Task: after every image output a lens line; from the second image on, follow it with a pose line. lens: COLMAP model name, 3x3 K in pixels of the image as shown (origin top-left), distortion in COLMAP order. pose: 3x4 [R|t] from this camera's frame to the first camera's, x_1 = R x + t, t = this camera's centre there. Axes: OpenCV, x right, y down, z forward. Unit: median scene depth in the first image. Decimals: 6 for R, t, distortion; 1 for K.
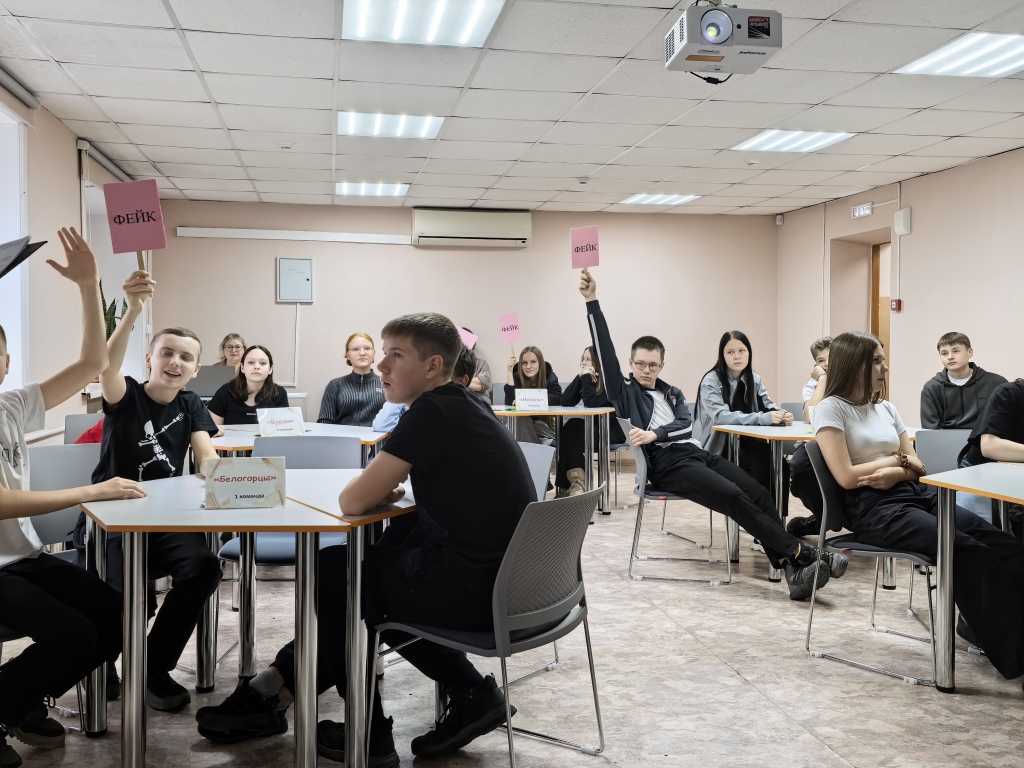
lens RADIAL K [[967.7, 0, 512.0], [0, 967.7, 384.0], [0, 0, 1]] dist [0.028040, -0.009785]
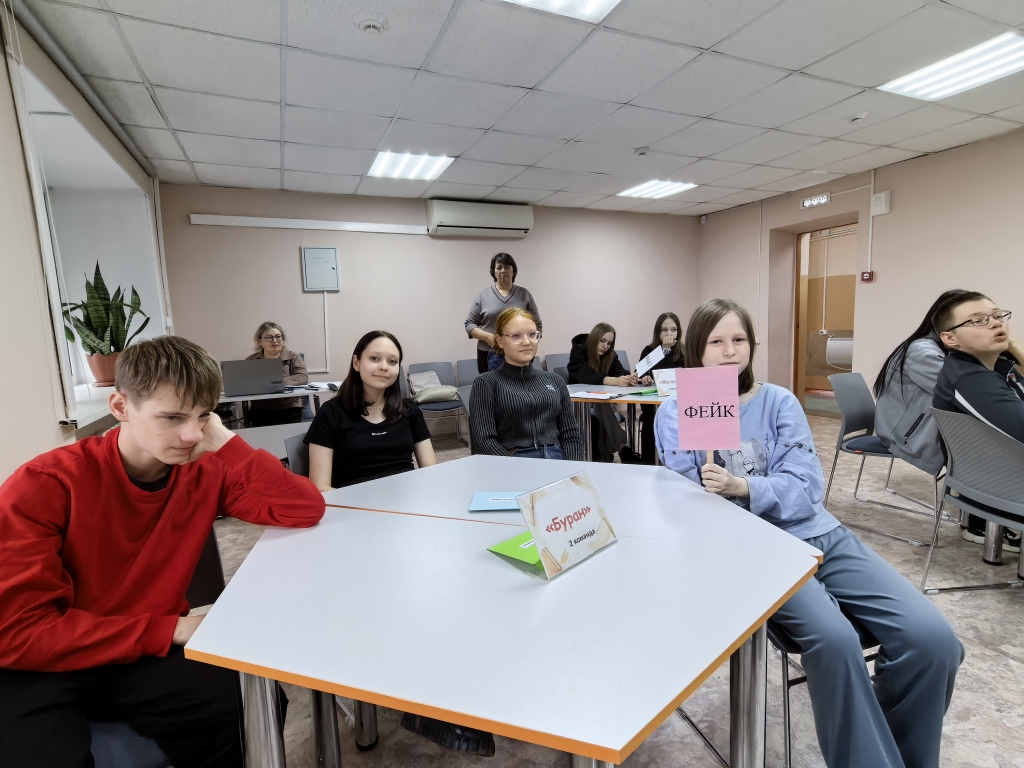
lens RADIAL K [[513.0, 0, 512.0], [0, 513.0, 384.0], [0, 0, 1]] dist [-0.029687, 0.025651]
pose [[0.970624, -0.068370, 0.230684, -0.180259], [0.052386, 0.995827, 0.074724, -0.017834], [-0.234831, -0.060444, 0.970155, 0.473240]]
